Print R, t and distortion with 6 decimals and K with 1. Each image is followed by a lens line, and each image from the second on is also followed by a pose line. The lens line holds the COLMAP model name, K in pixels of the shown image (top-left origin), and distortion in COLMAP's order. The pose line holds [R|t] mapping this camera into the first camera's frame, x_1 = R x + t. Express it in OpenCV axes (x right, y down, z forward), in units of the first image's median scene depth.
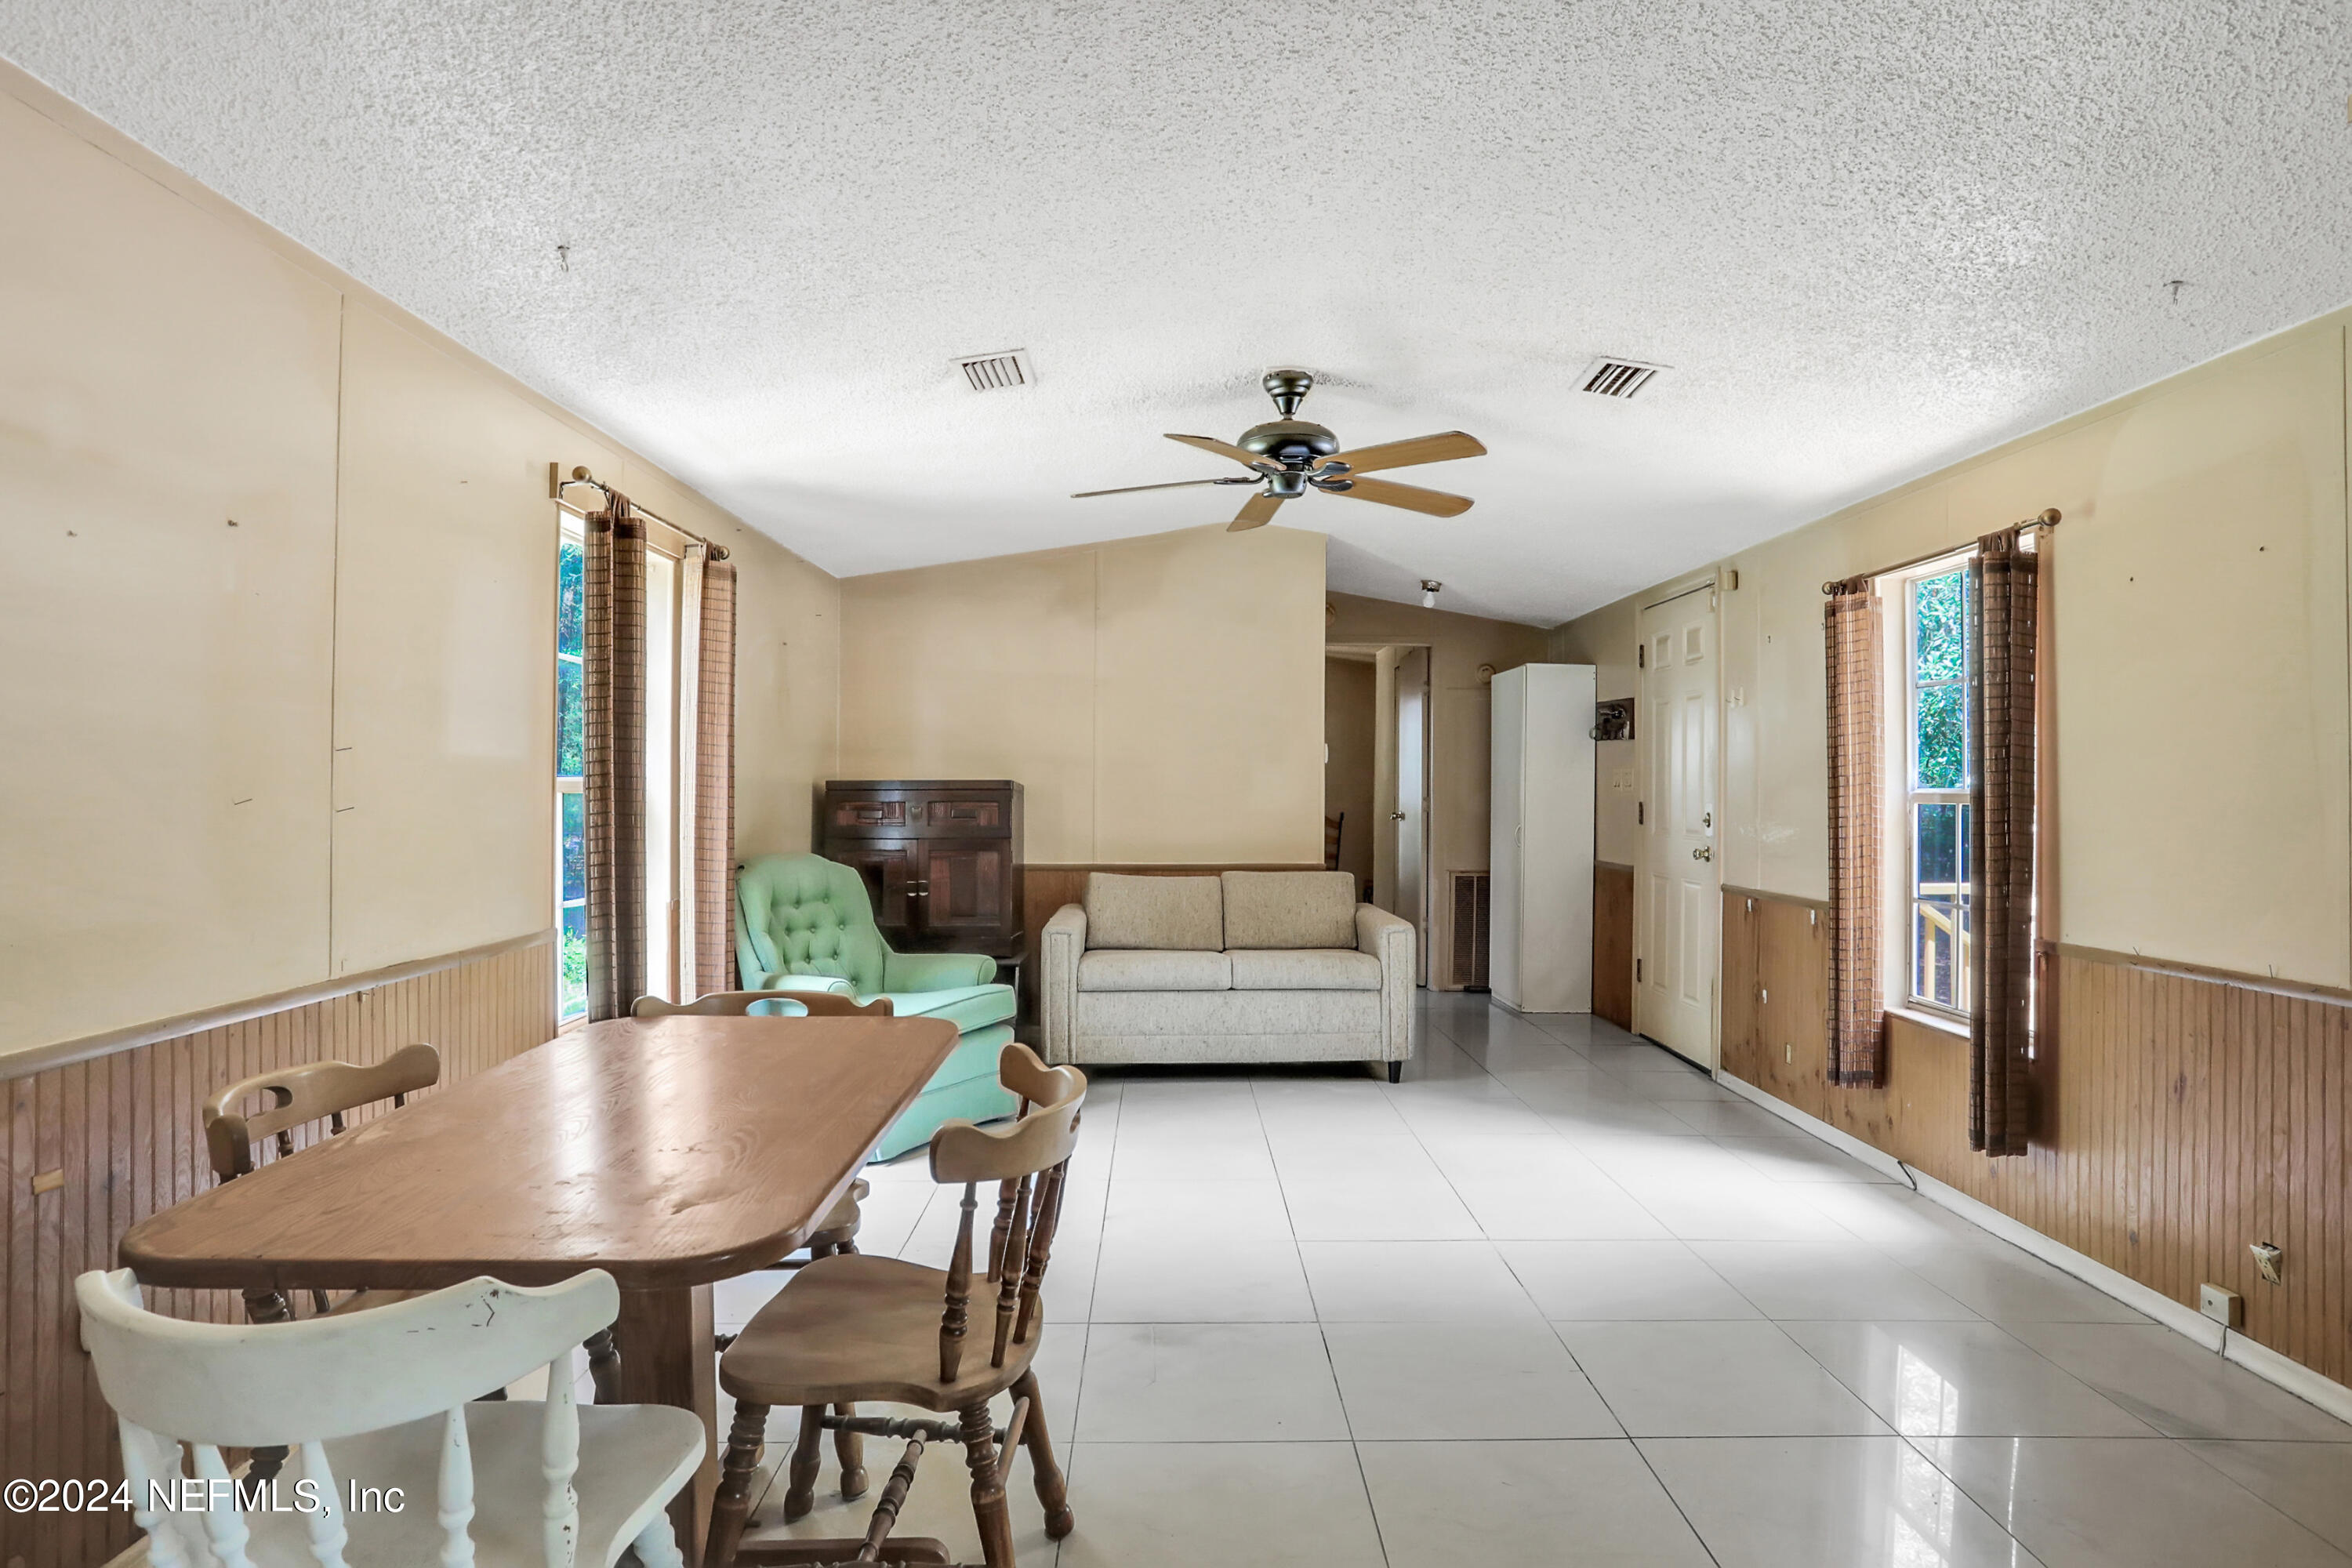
lens RADIAL K [[1225.7, 0, 1168.5], [0, 1225.7, 781.2], [0, 0, 1]] dist [-0.046536, -0.002573]
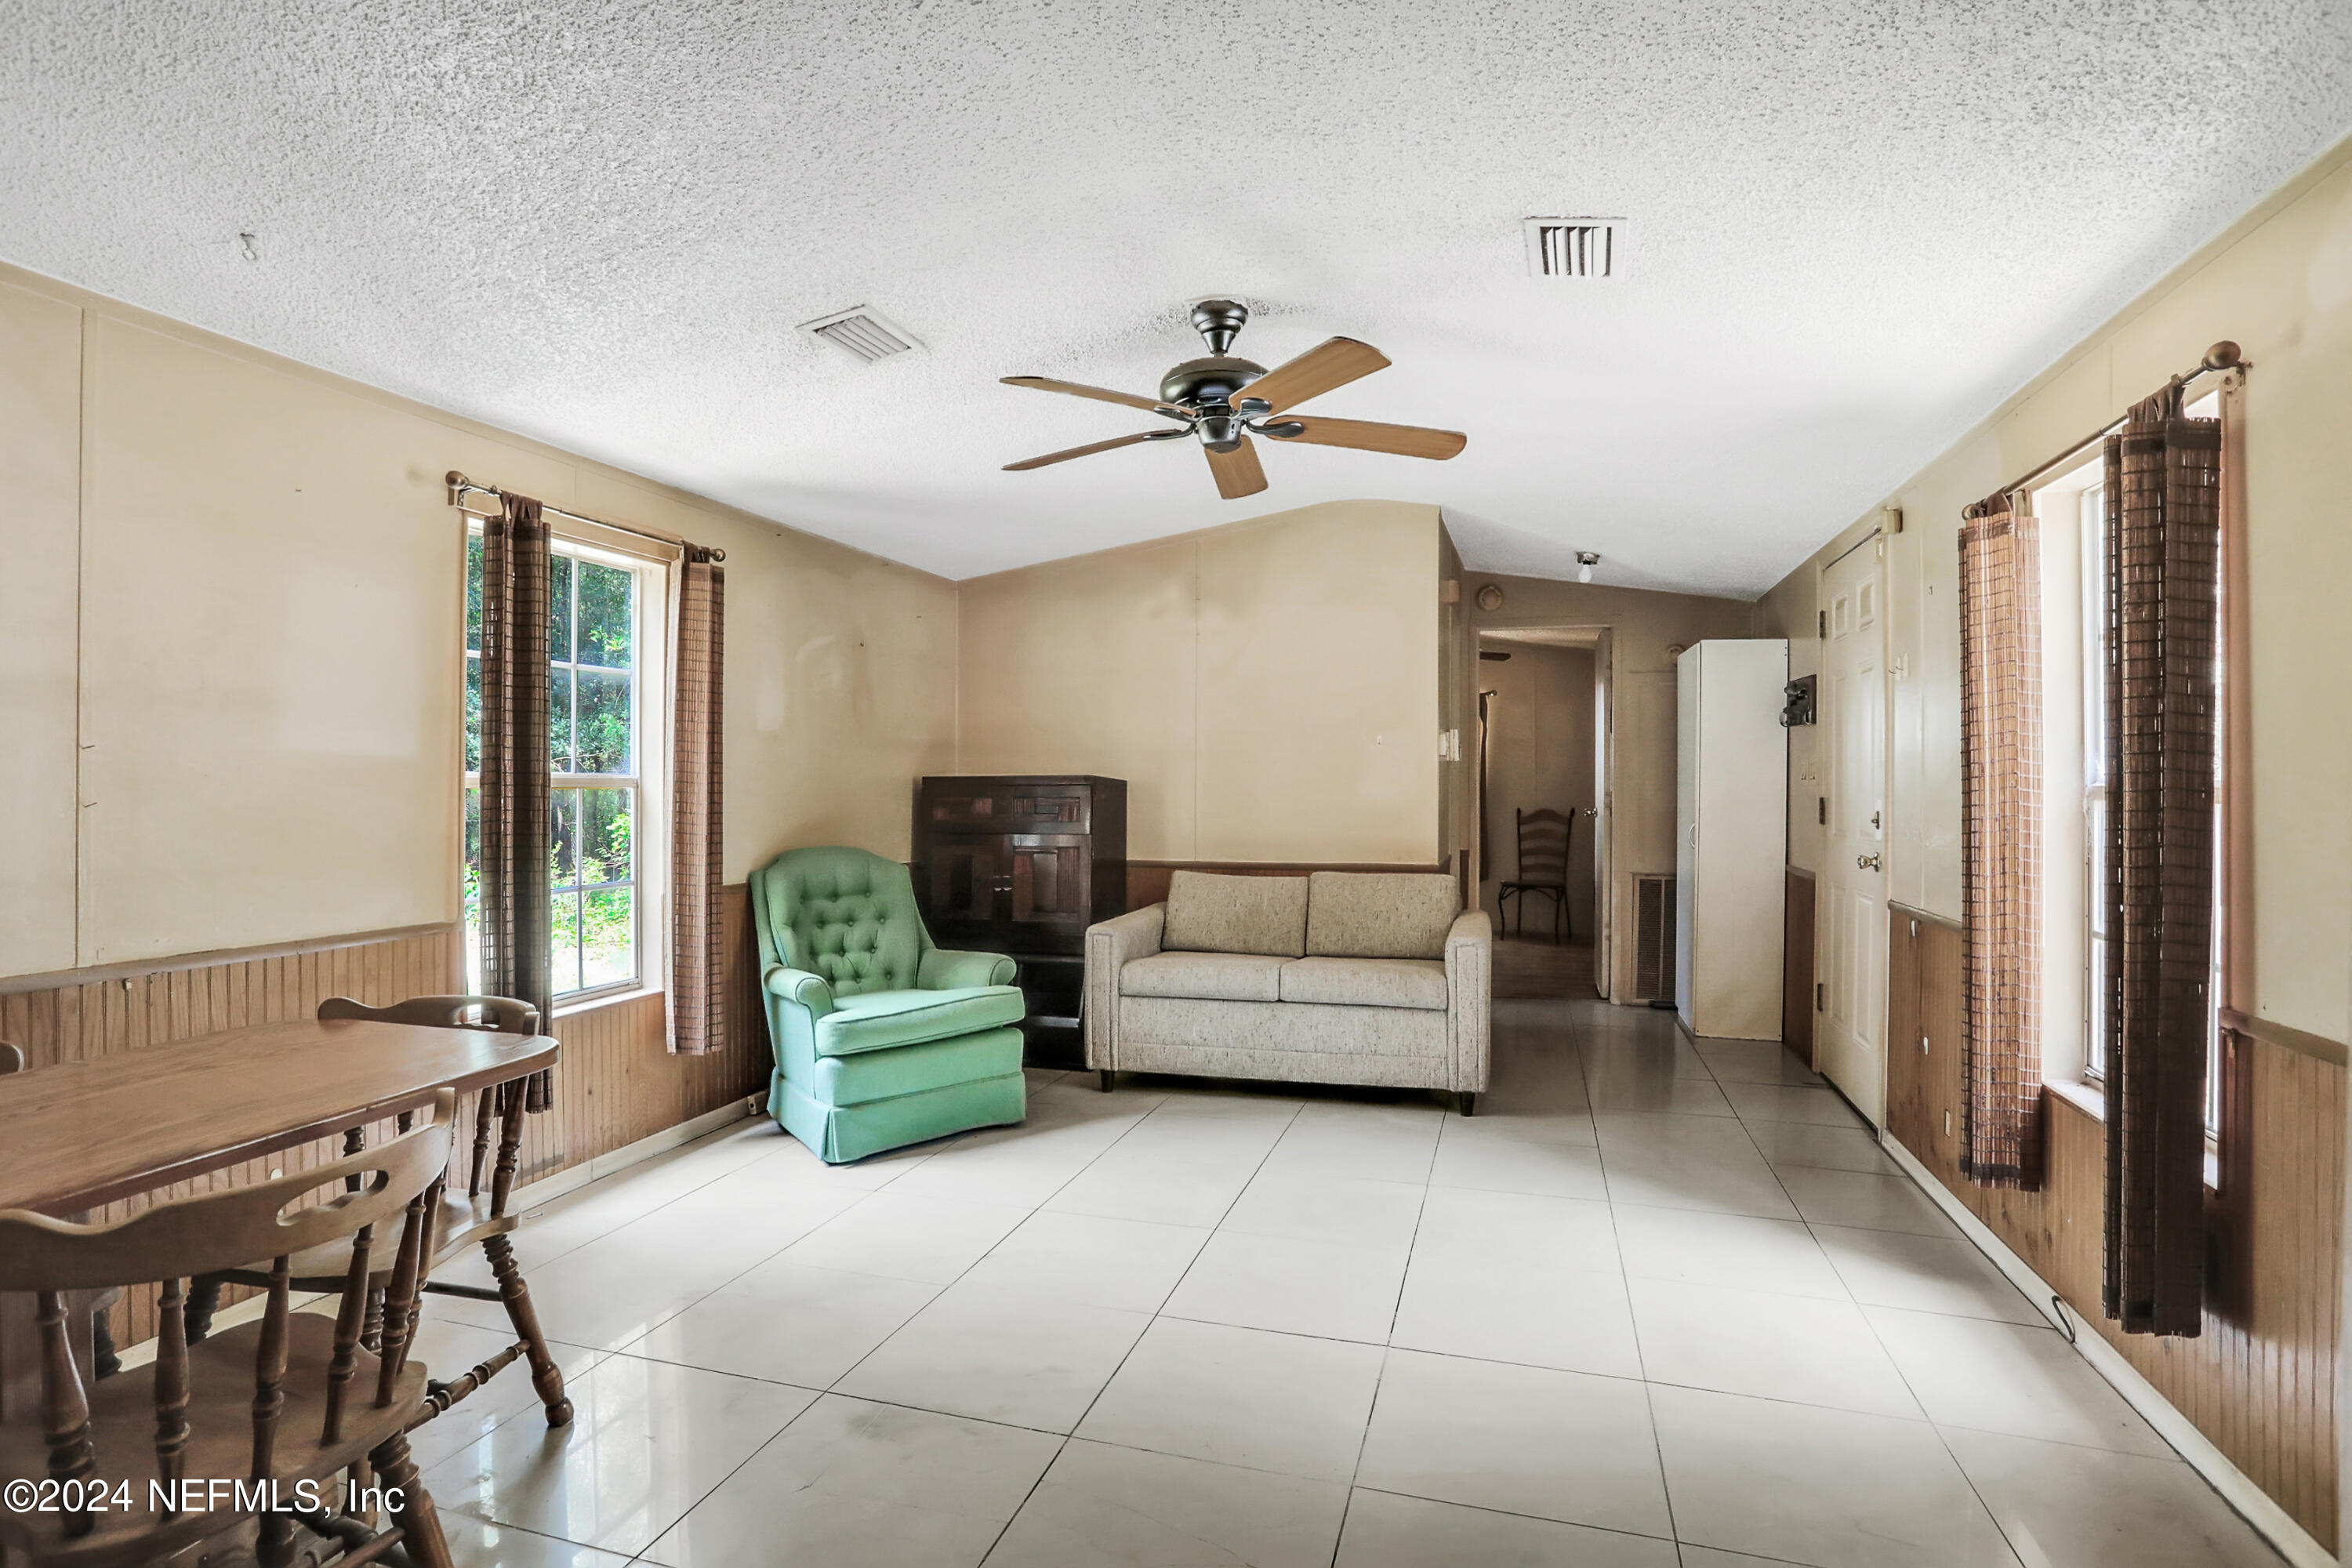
lens RADIAL K [[1124.0, 0, 1177.6], [0, 1124.0, 783.1], [0, 0, 1]] dist [-0.045016, 0.004577]
pose [[0.957805, -0.003151, -0.287403, 0.245004], [0.004423, 0.999983, 0.003777, 0.002626], [0.287386, -0.004889, 0.957802, 0.187743]]
